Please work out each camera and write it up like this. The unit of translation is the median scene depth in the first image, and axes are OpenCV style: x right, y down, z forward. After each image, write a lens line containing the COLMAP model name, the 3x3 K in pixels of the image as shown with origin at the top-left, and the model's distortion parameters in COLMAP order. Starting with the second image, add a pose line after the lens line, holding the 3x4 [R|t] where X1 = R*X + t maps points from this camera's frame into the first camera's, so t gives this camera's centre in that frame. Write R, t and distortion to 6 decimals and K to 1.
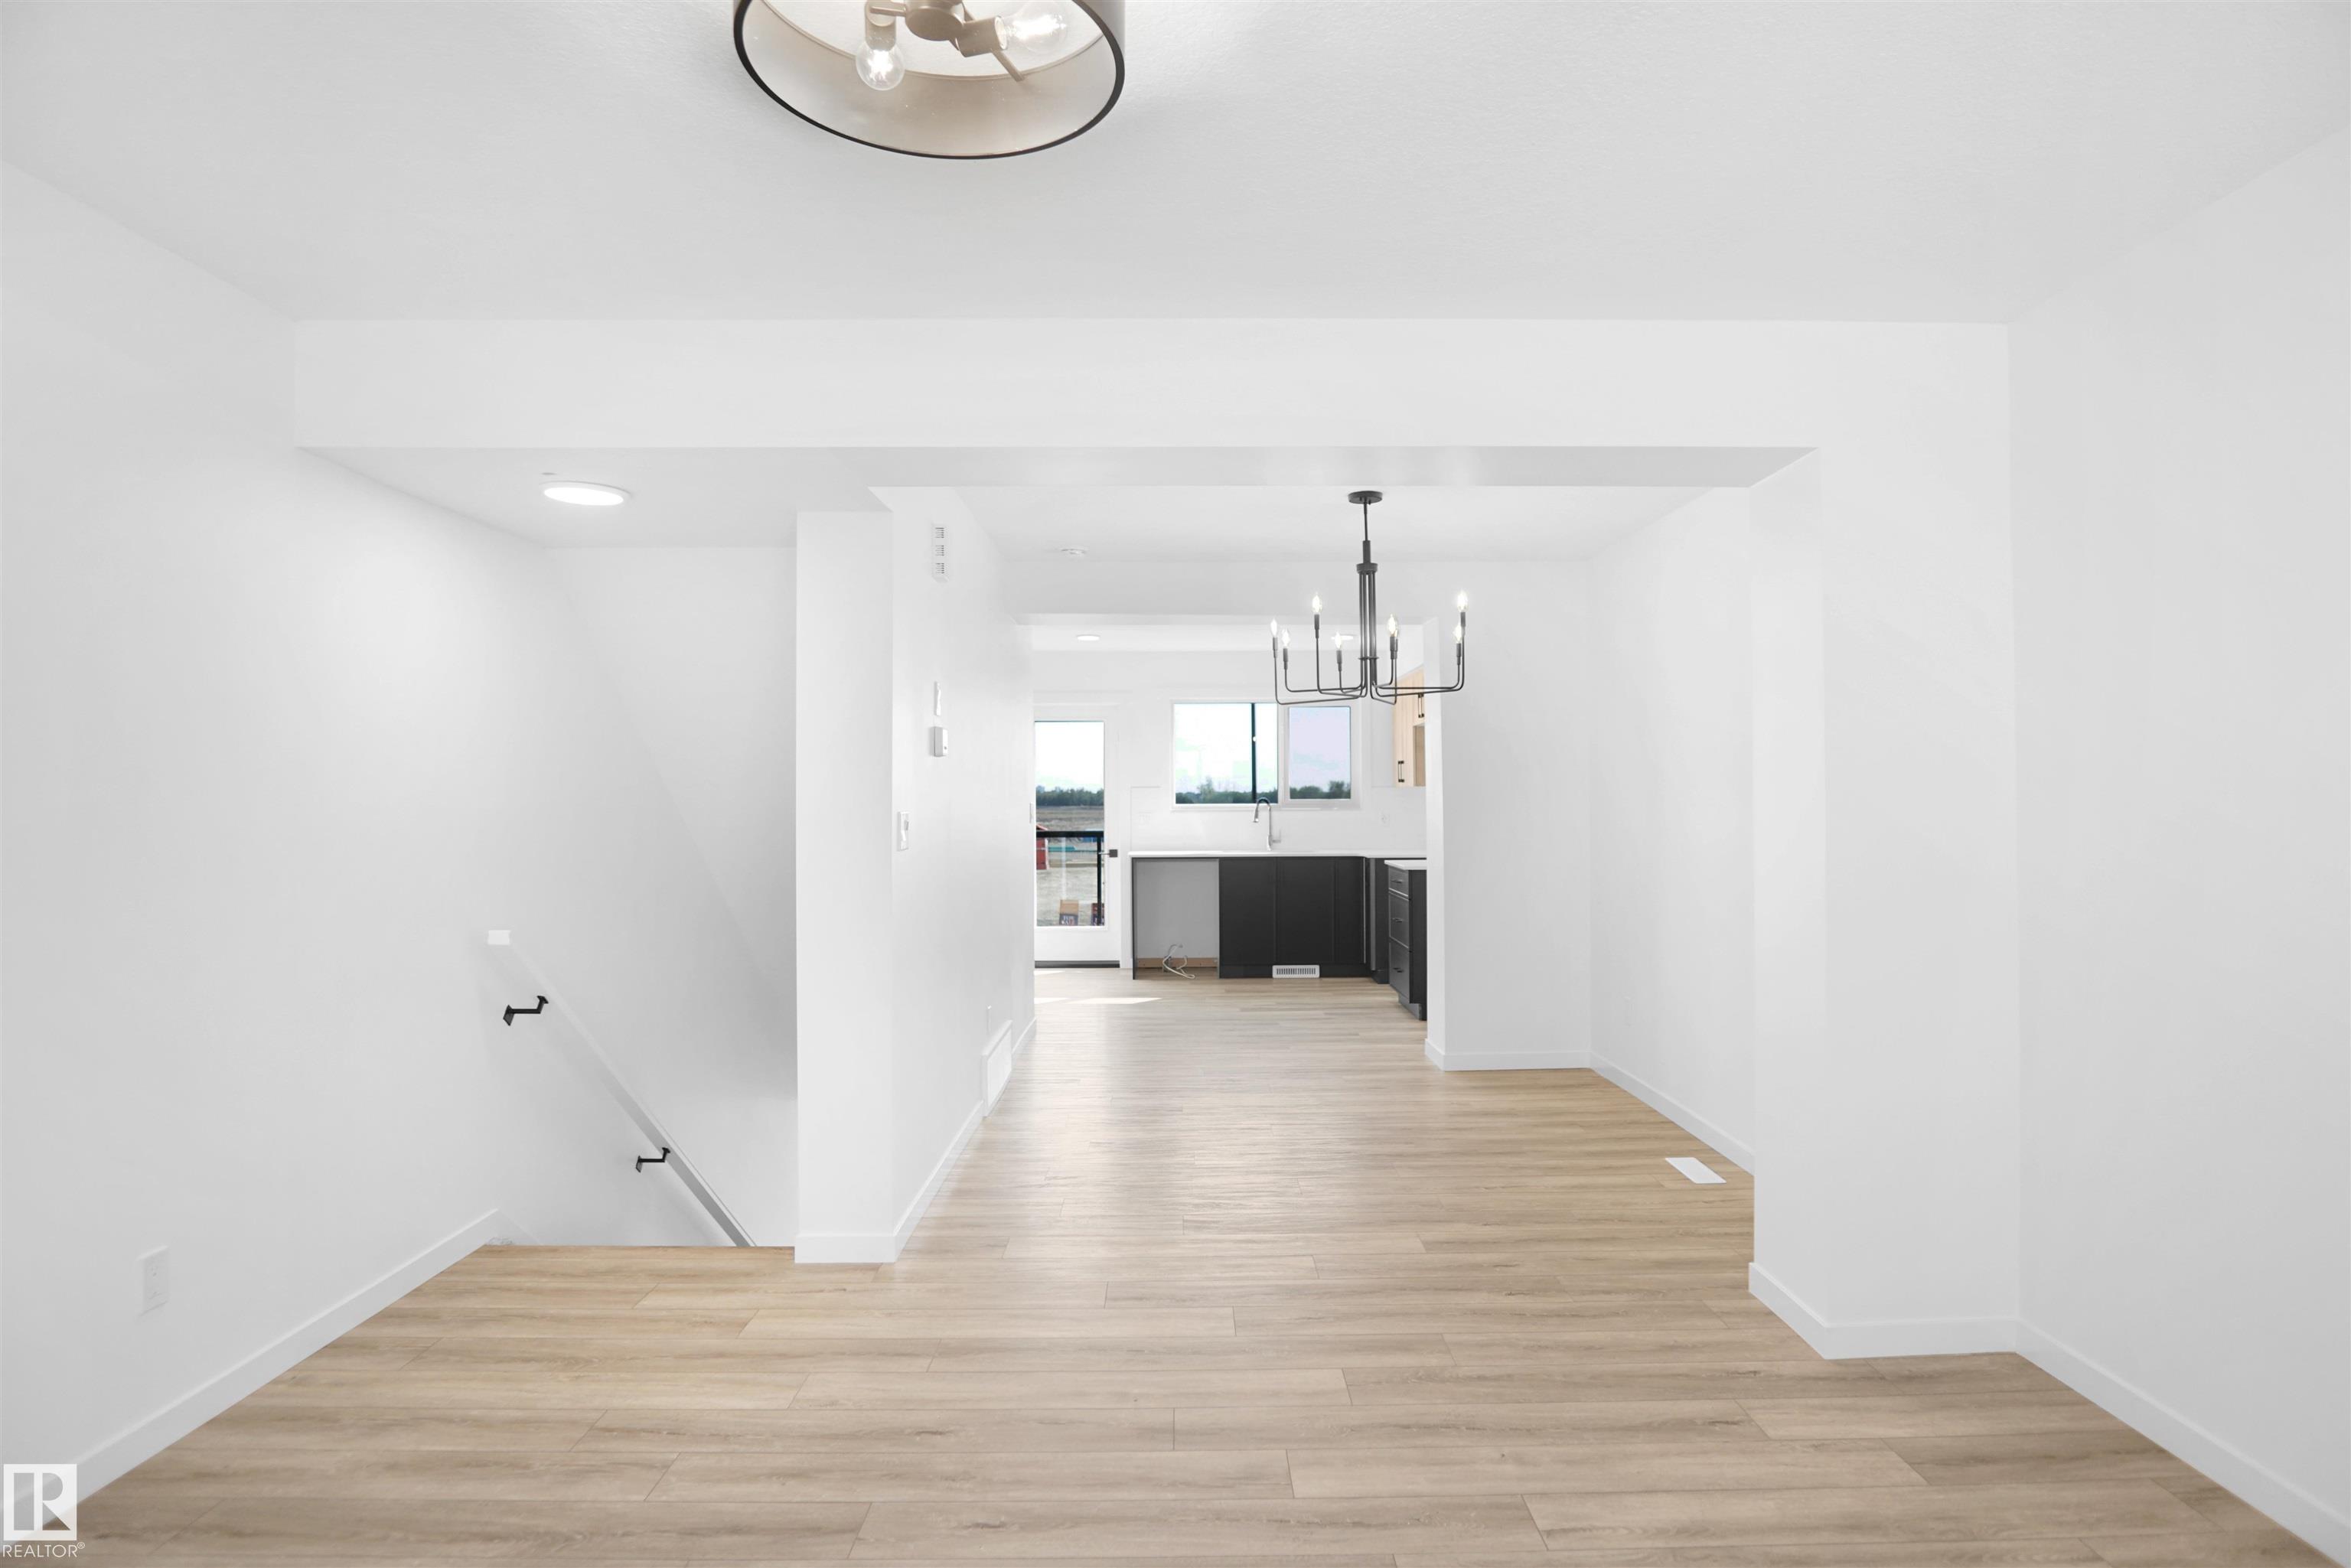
lens RADIAL K [[1273.0, 0, 1168.2], [0, 1273.0, 779.5], [0, 0, 1]] dist [-0.030238, 0.006206]
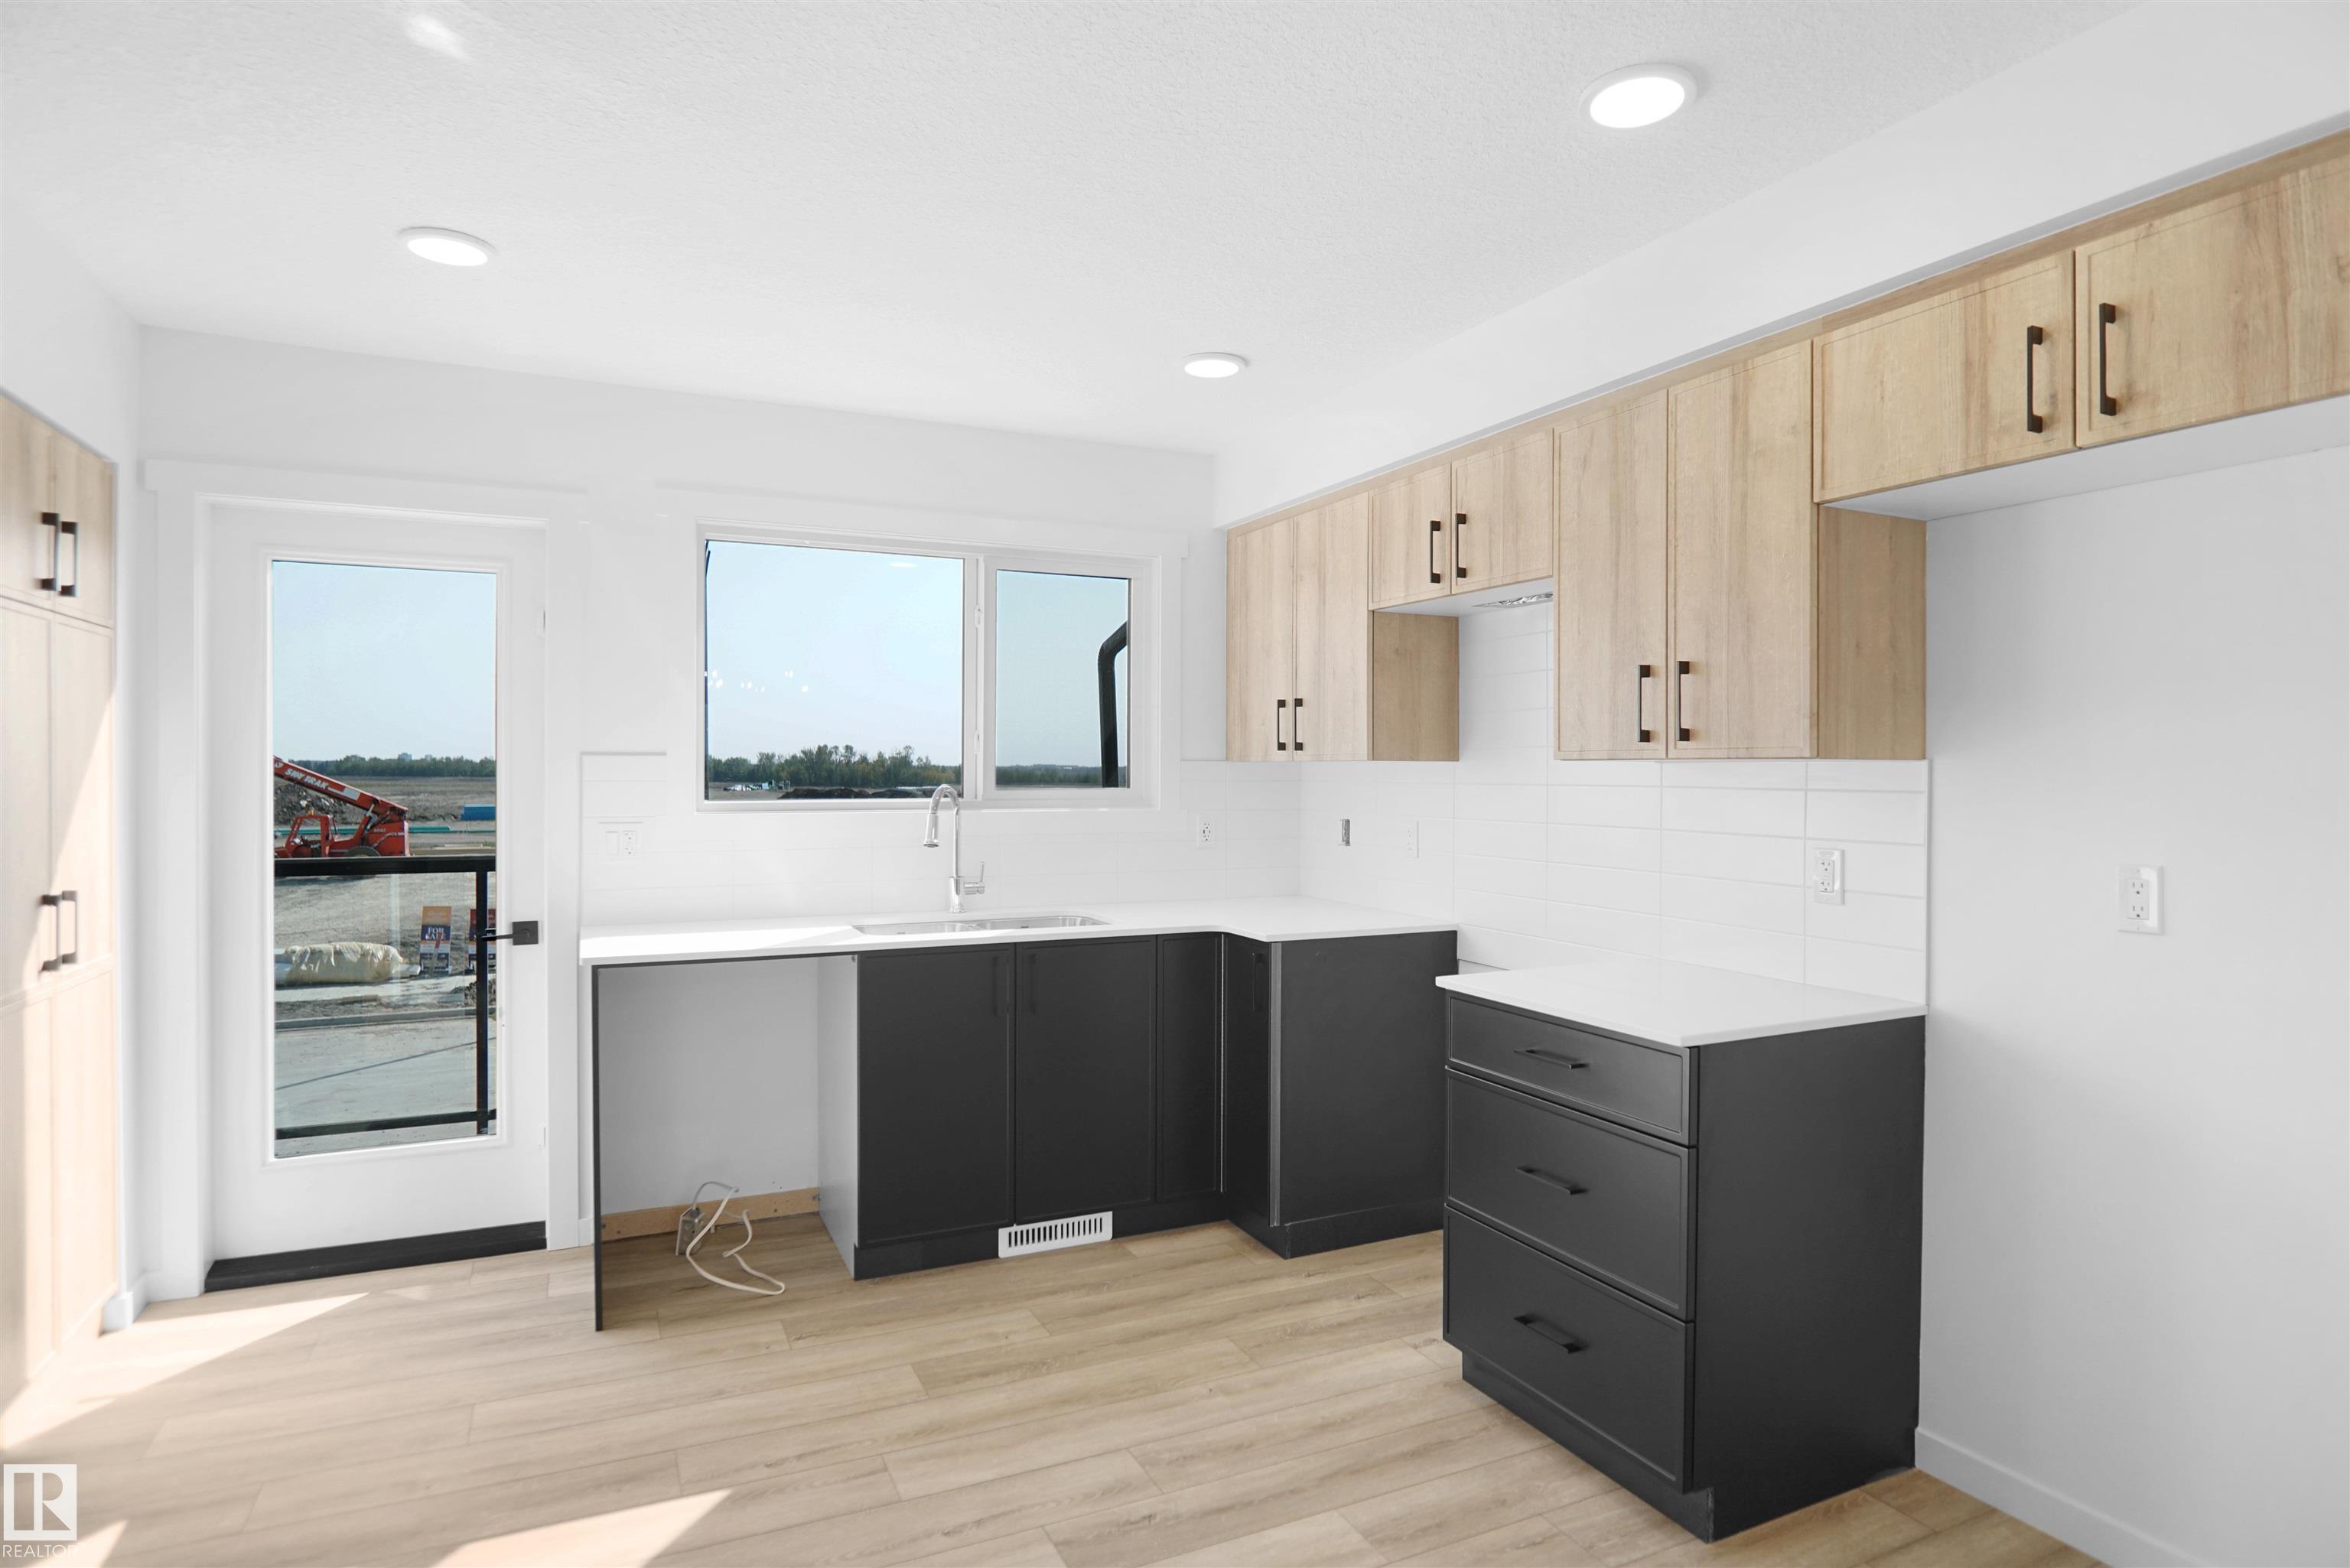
lens RADIAL K [[1272.4, 0, 1192.1], [0, 1272.4, 778.5], [0, 0, 1]] dist [-0.030238, 0.006206]
pose [[0.896892, 0.006318, 0.442204, -0.061240], [-0.015309, 0.999742, 0.016767, 0.008901], [-0.441984, -0.021808, 0.896758, 1.139068]]
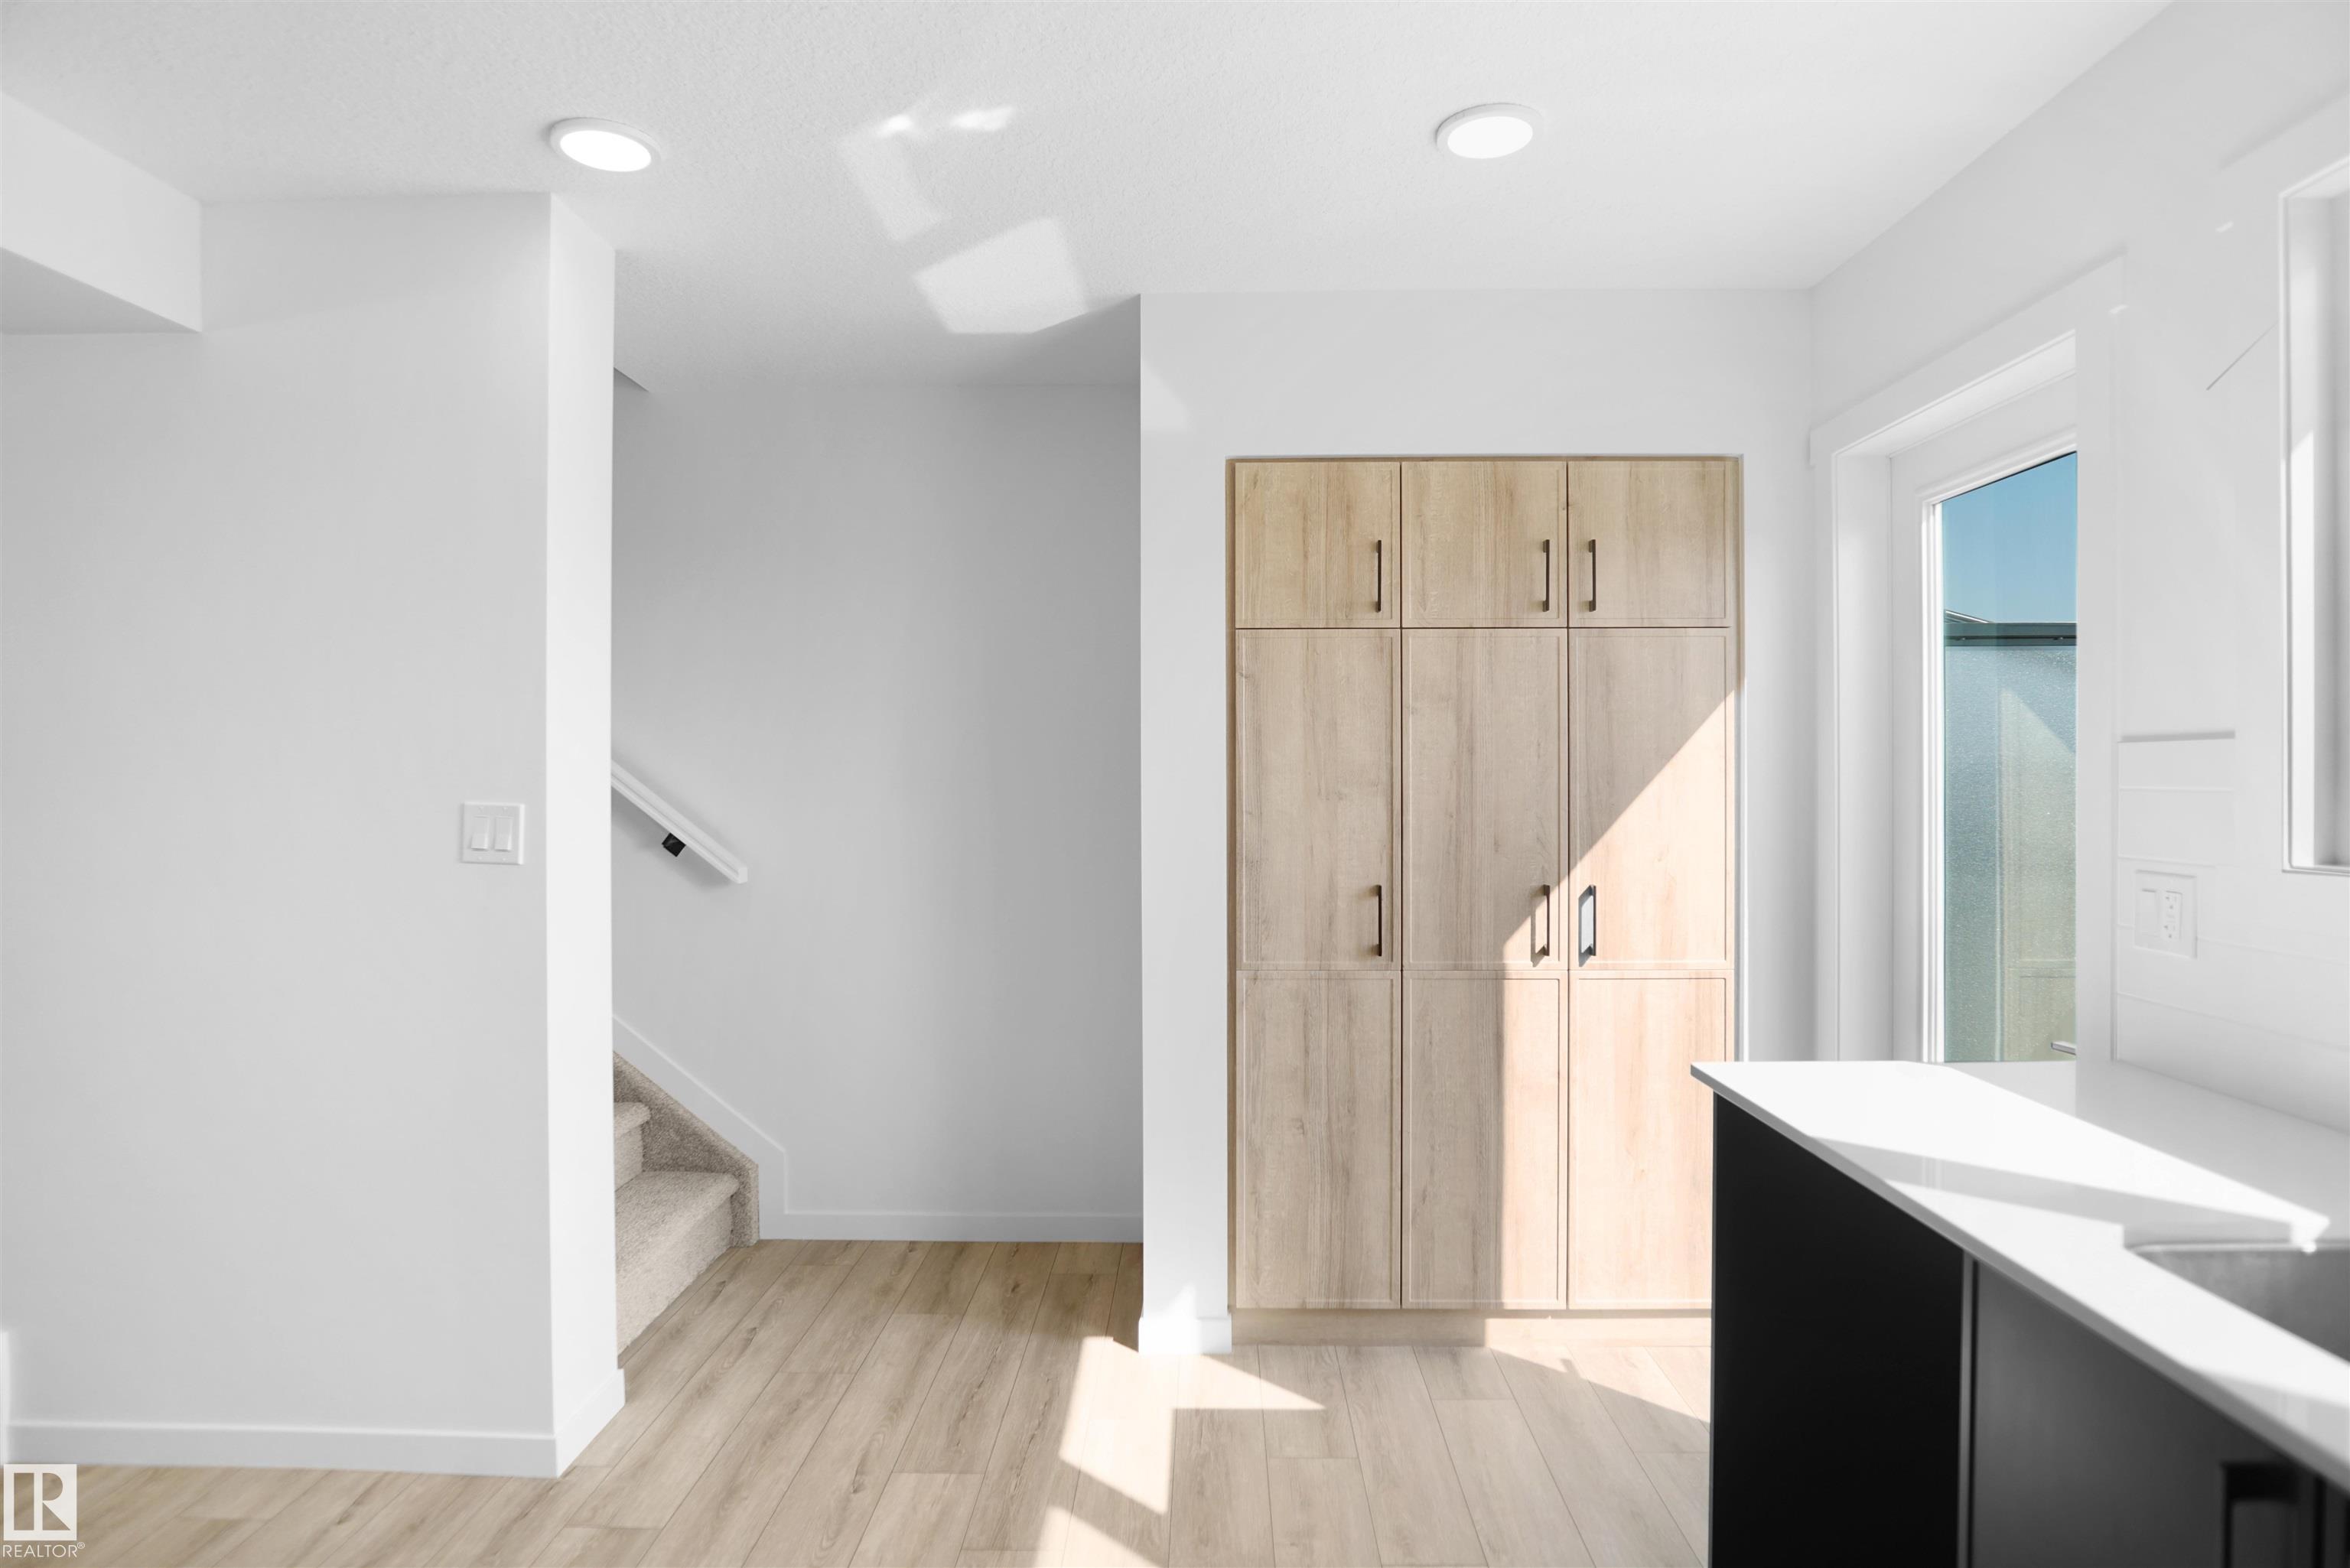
lens RADIAL K [[1272.4, 0, 1180.4], [0, 1272.4, 787.9], [0, 0, 1]] dist [-0.030238, 0.006206]
pose [[-0.007278, 0.014650, -0.999866, 0.342888], [0.023255, 0.999625, 0.014477, 0.014779], [0.999703, -0.023147, -0.007616, 1.669366]]
